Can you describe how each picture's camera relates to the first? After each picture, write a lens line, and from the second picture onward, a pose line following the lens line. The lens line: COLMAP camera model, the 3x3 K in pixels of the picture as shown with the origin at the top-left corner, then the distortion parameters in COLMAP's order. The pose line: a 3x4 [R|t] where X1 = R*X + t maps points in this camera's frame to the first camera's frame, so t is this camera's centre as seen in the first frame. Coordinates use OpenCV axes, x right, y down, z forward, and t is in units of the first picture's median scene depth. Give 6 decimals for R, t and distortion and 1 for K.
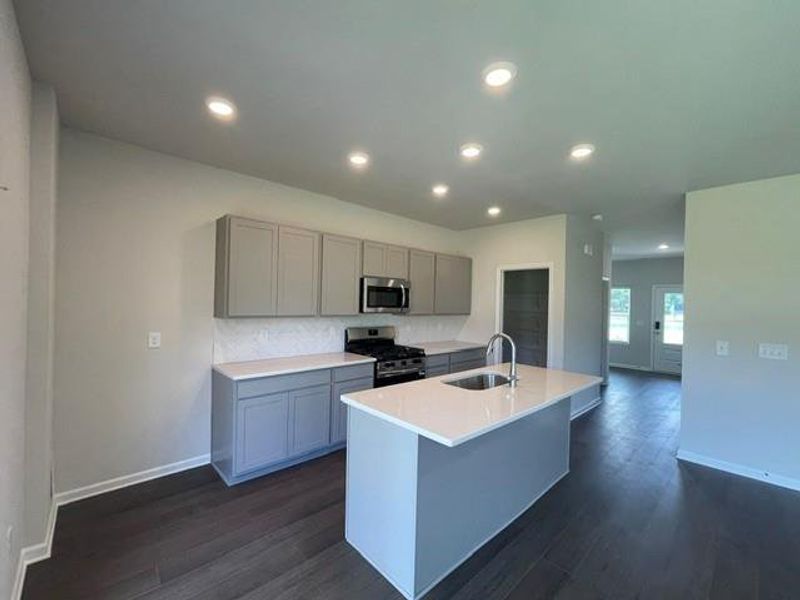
lens RADIAL K [[336.1, 0, 401.0], [0, 336.1, 303.3], [0, 0, 1]] dist [-0.003320, -0.000647]
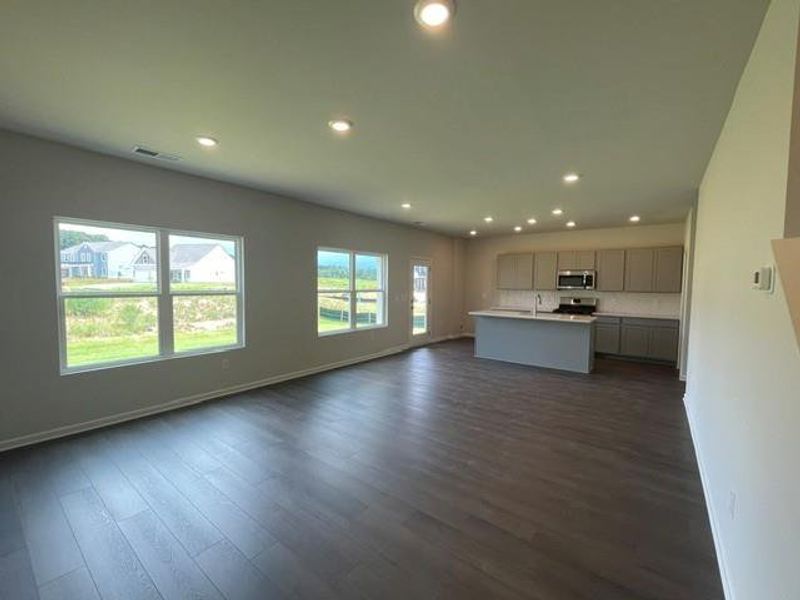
lens RADIAL K [[336.1, 0, 399.8], [0, 336.1, 299.5], [0, 0, 1]] dist [-0.003320, -0.000647]
pose [[0.153792, 0.022042, -0.987857, 1.686843], [-0.011334, 0.999725, 0.020542, 0.060581], [0.988038, 0.008037, 0.154000, -0.223424]]
